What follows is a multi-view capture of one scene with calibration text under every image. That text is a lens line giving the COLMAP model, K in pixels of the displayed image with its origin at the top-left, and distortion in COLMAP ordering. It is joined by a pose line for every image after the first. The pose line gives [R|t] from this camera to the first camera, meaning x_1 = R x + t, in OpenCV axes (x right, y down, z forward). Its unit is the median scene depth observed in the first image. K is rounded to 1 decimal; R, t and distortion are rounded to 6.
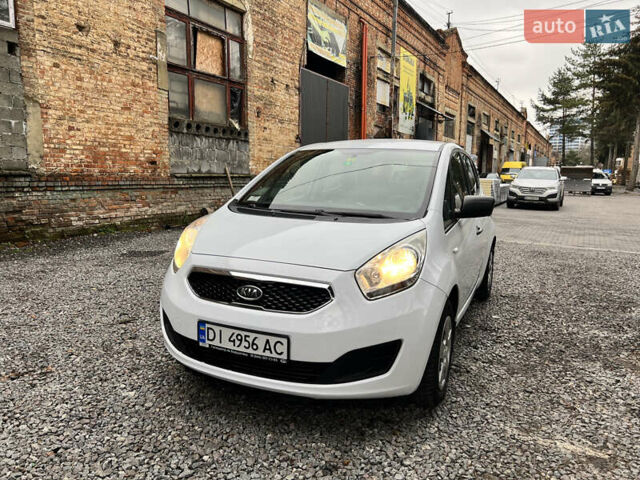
lens RADIAL K [[480.7, 0, 325.0], [0, 480.7, 230.5], [0, 0, 1]] dist [0.047808, -0.047051]
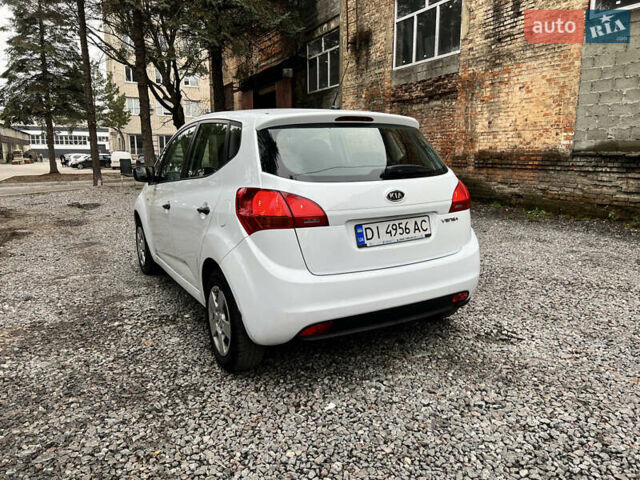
lens RADIAL K [[480.7, 0, 327.2], [0, 480.7, 238.8], [0, 0, 1]] dist [0.047808, -0.047051]
pose [[0.592661, -0.125089, 0.795680, -1.140757], [0.263335, 0.963671, -0.044646, 0.247280], [-0.761188, 0.235990, 0.604070, 0.418404]]
